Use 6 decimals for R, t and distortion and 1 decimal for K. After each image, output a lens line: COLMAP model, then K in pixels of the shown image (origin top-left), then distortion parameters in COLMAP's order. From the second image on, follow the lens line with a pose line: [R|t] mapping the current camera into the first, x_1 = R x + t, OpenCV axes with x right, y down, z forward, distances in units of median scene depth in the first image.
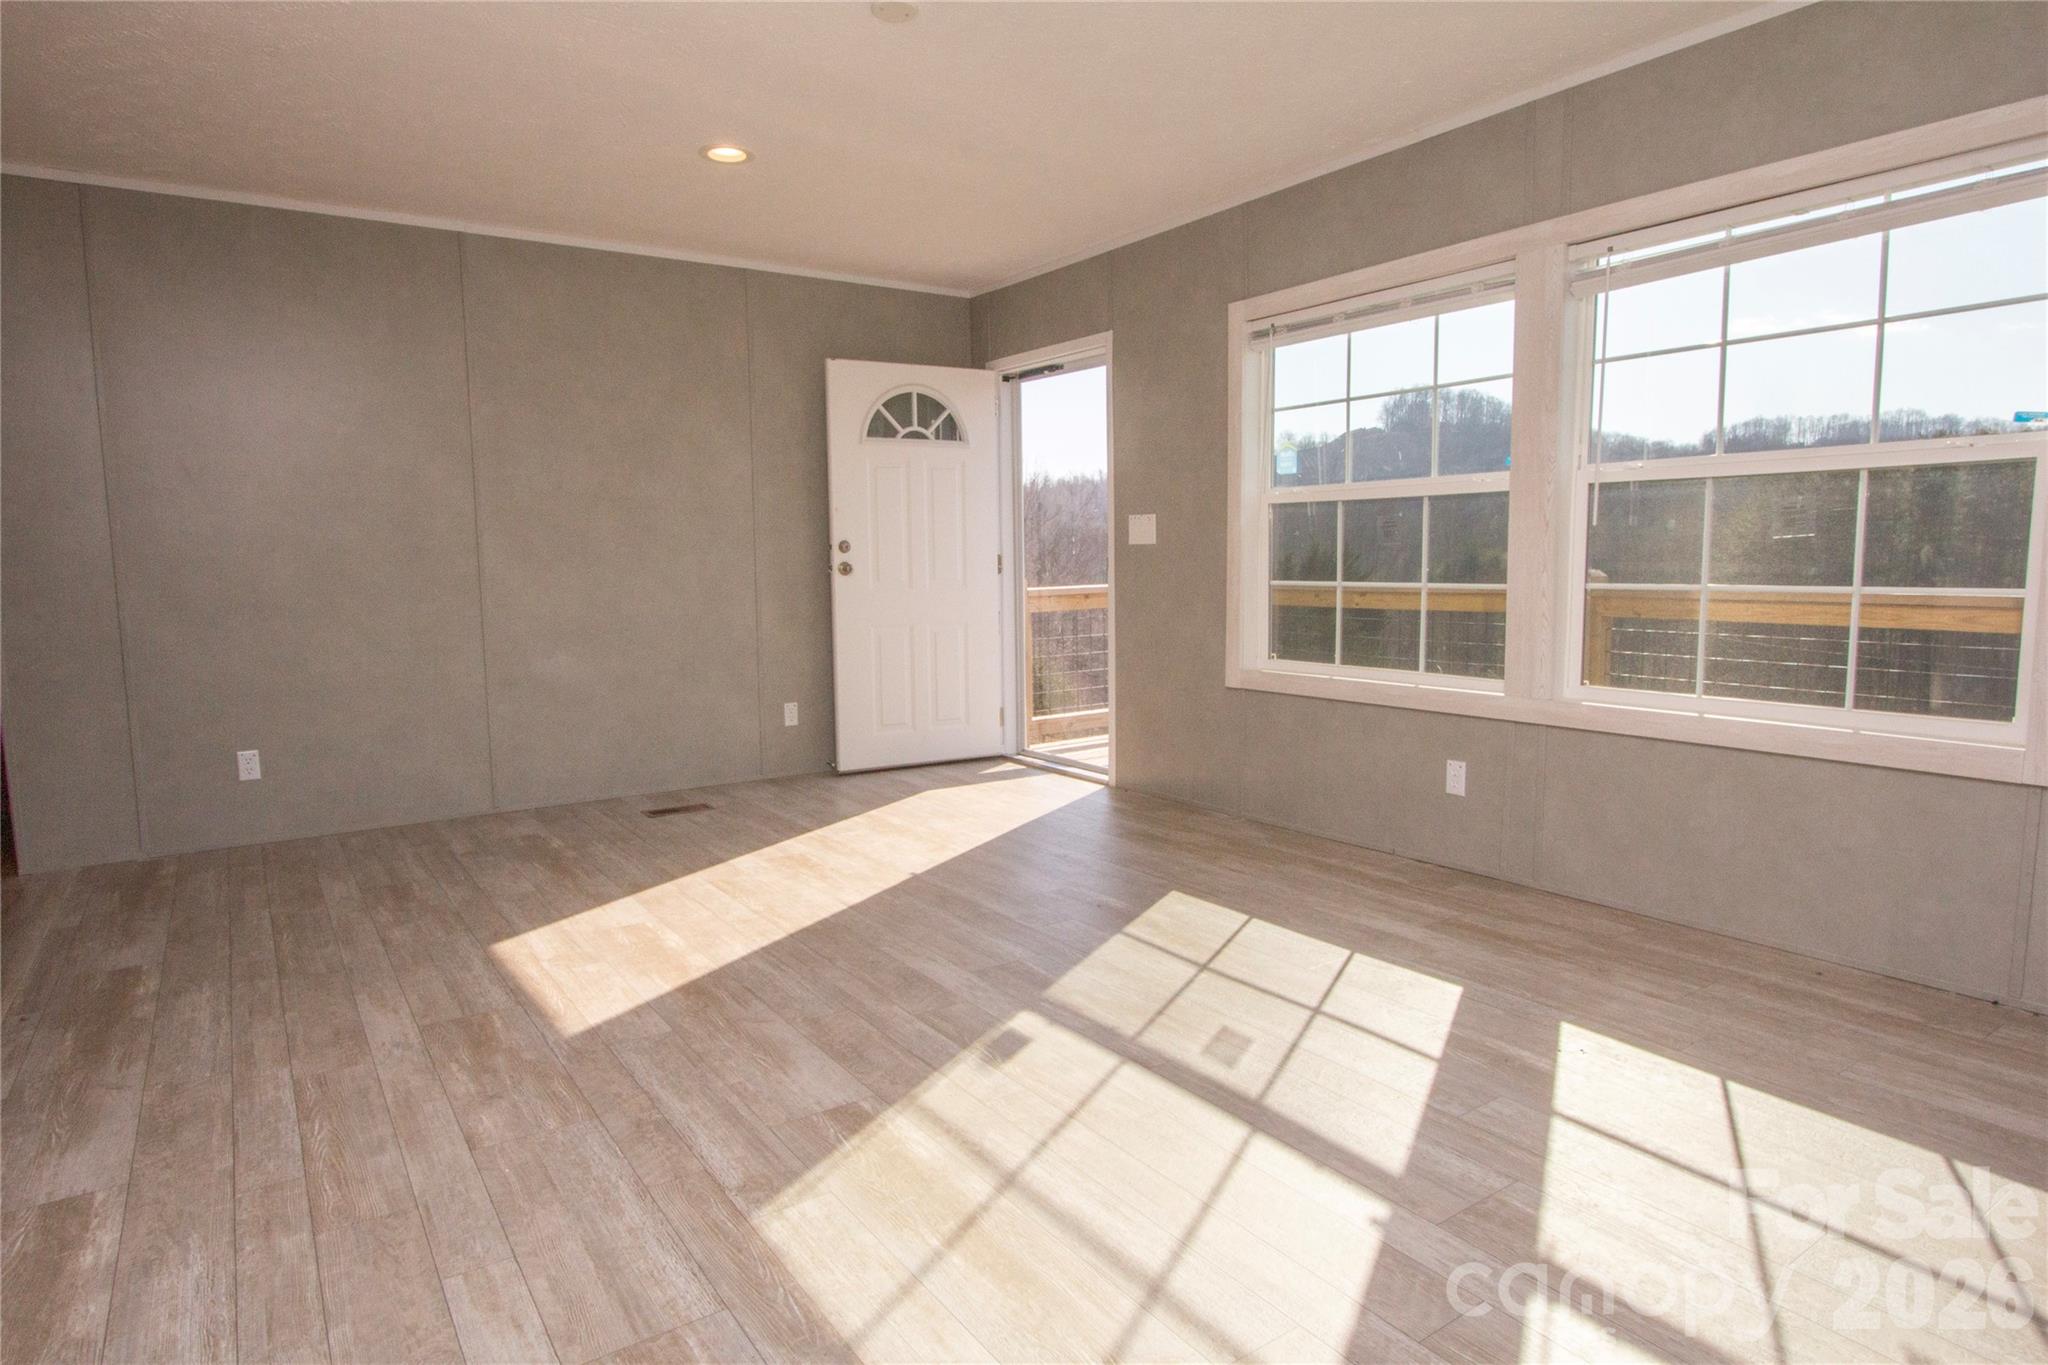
lens RADIAL K [[1174.1, 0, 1026.1], [0, 1174.1, 708.2], [0, 0, 1]] dist [-0.019021, 0.000954]
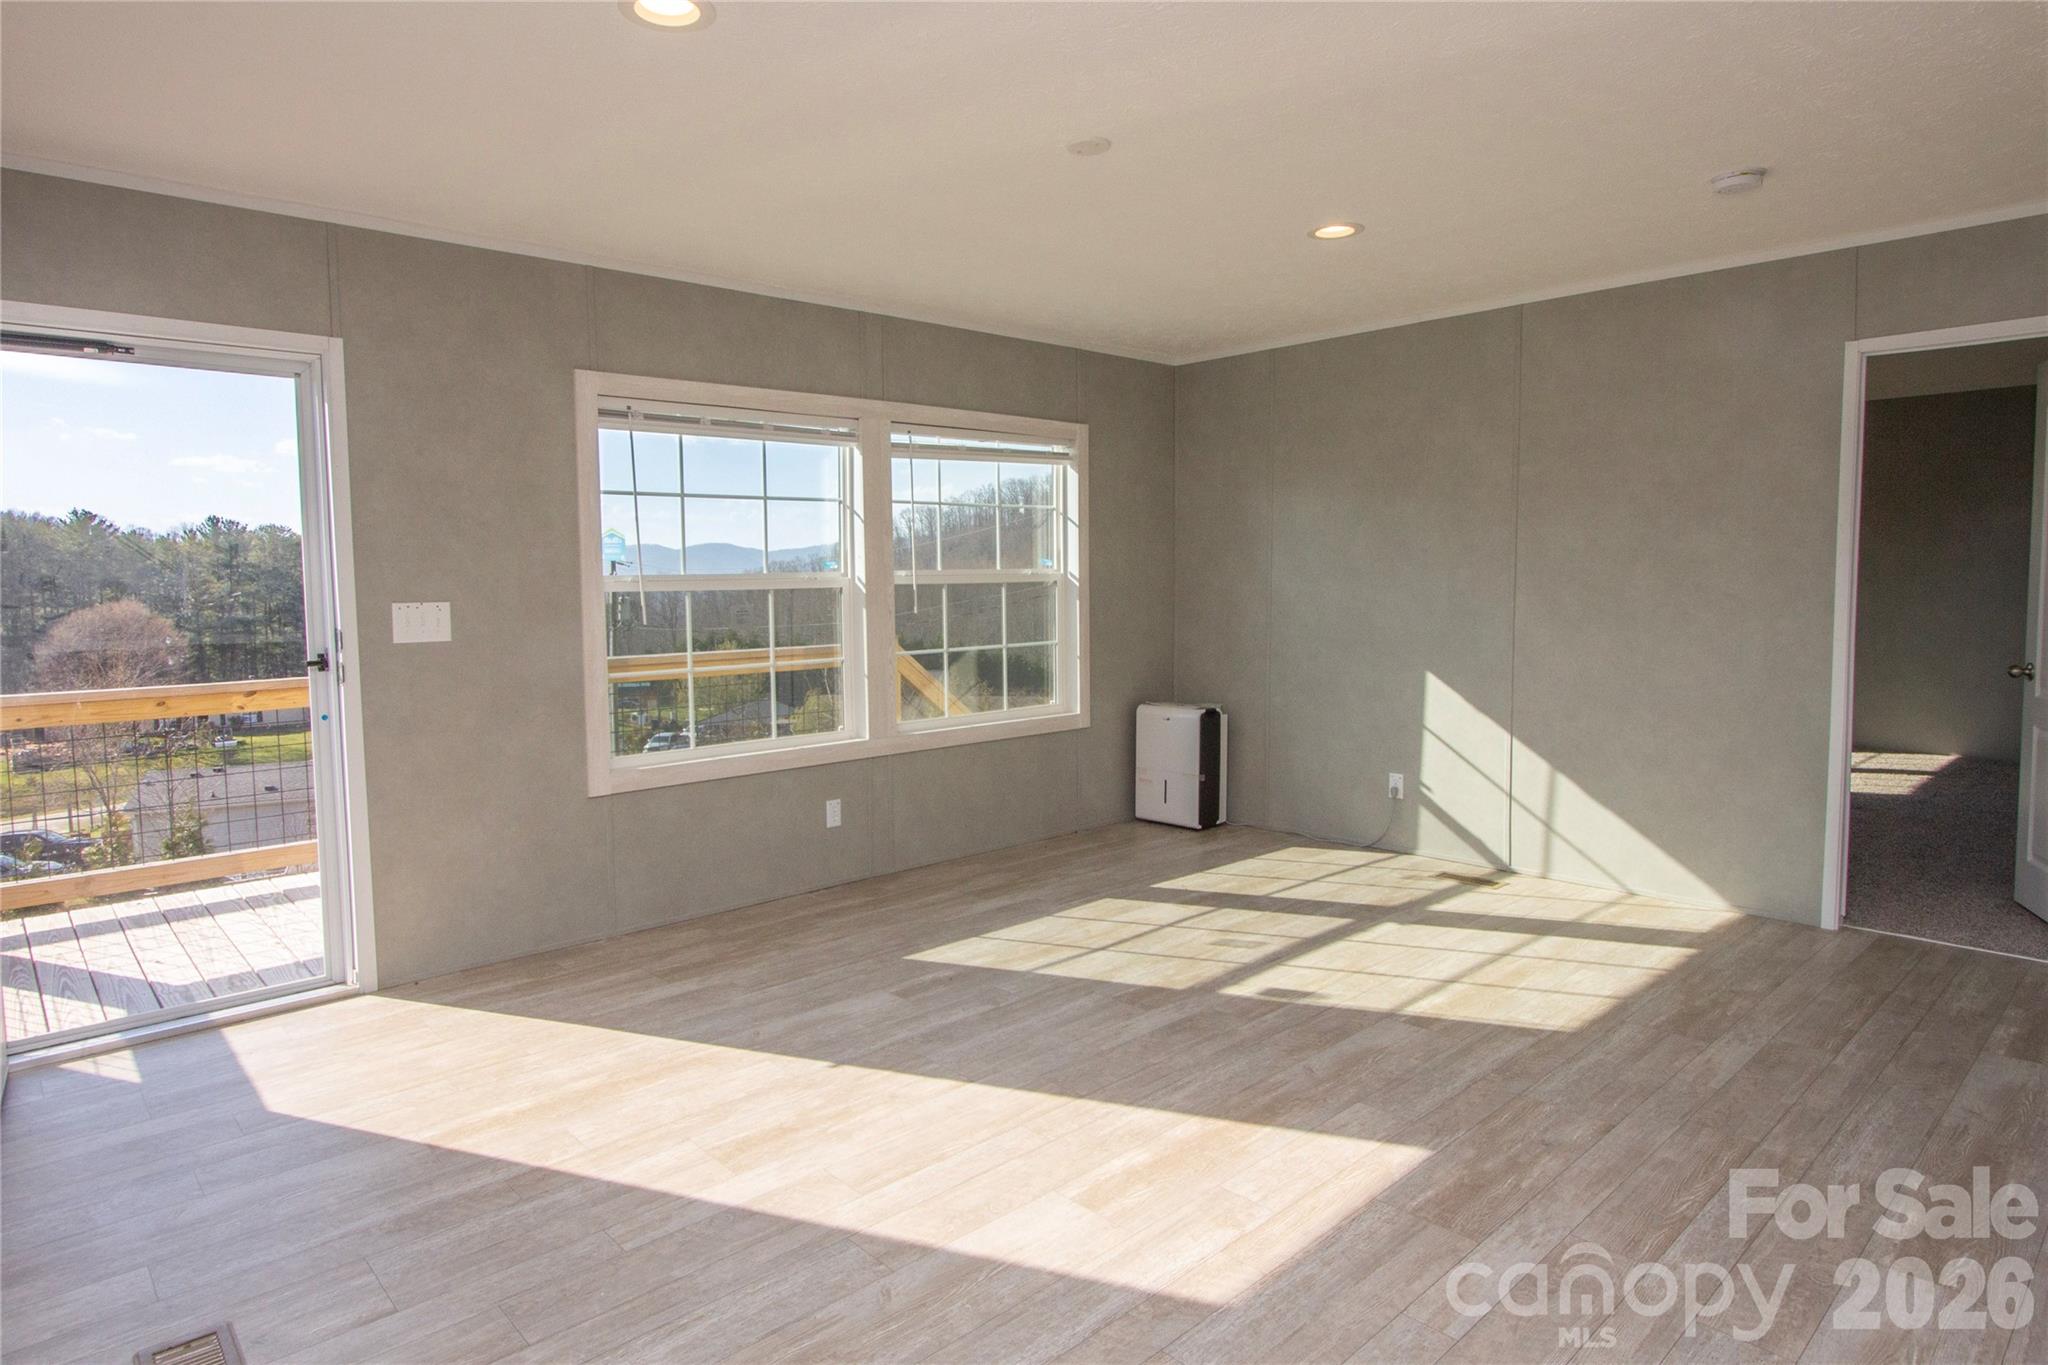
lens RADIAL K [[1133.5, 0, 1024.0], [0, 1133.5, 682.5], [0, 0, 1]] dist [-0.003732, -0.001303]
pose [[-0.146893, -0.077983, 0.986074, -1.008256], [0.137766, 0.985558, 0.098465, -0.202431], [-0.979512, 0.150311, -0.134028, 1.109795]]
